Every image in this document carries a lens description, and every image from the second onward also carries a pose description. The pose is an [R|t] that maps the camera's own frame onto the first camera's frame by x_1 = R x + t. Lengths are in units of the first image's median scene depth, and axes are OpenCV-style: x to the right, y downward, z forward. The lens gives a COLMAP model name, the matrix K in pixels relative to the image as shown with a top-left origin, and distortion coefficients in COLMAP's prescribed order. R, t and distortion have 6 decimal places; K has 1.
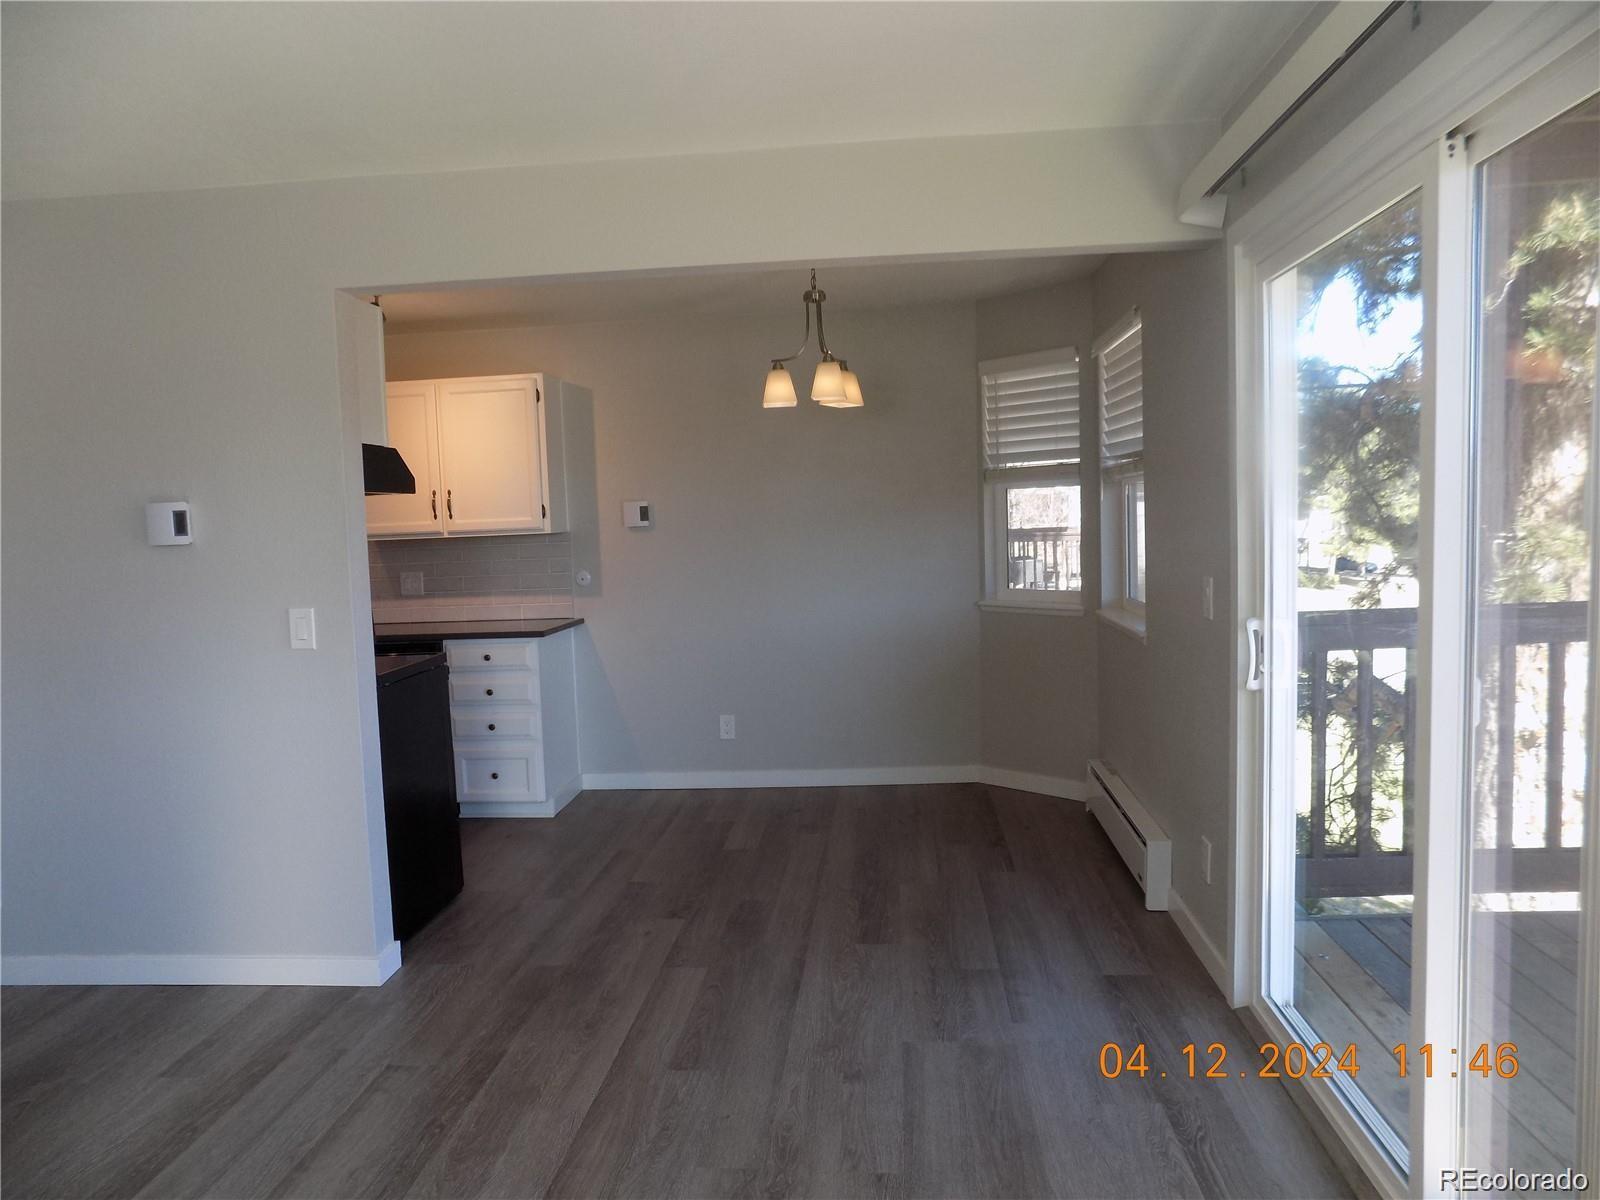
lens RADIAL K [[1109.5, 0, 793.9], [0, 1109.5, 593.3], [0, 0, 1]] dist [-0.045197, 0.064977]
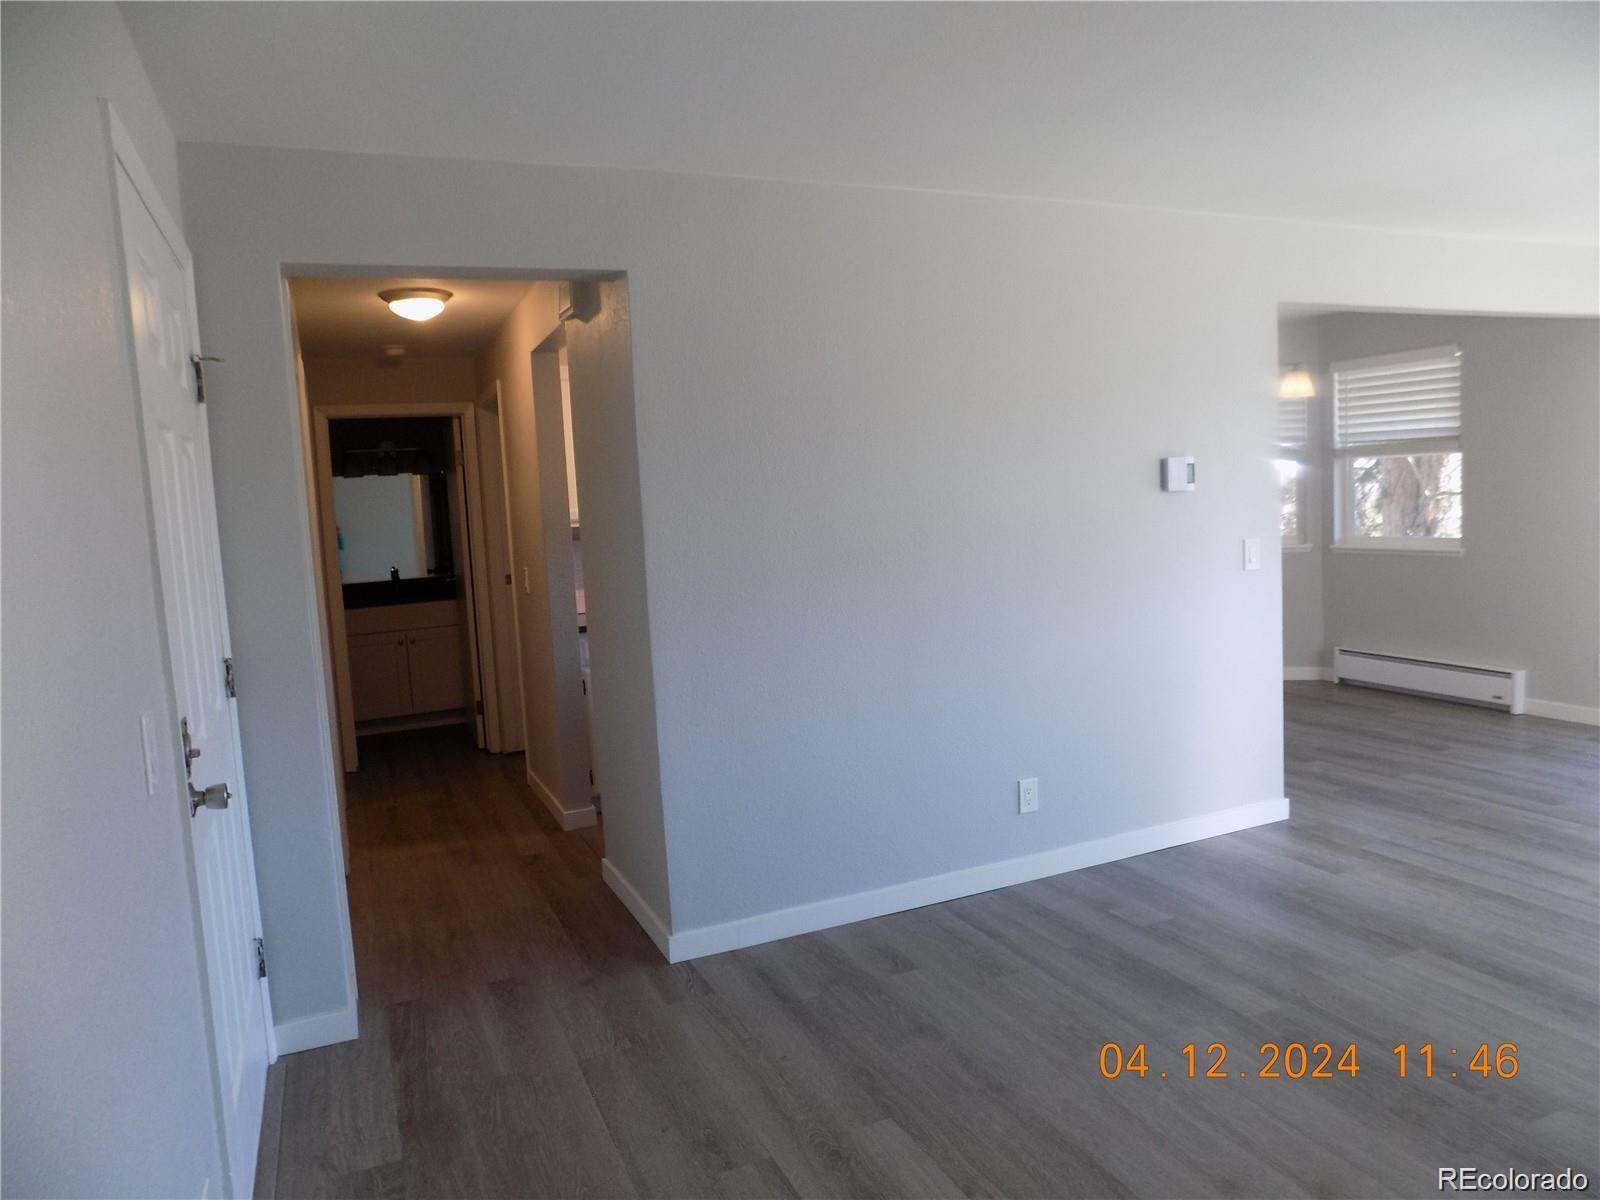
lens RADIAL K [[1109.5, 0, 798.7], [0, 1109.5, 596.2], [0, 0, 1]] dist [-0.045197, 0.064977]
pose [[0.858366, -0.054040, 0.510184, -1.588729], [0.054330, 0.998420, 0.014349, 0.034156], [-0.510154, 0.015402, 0.859945, 0.142383]]
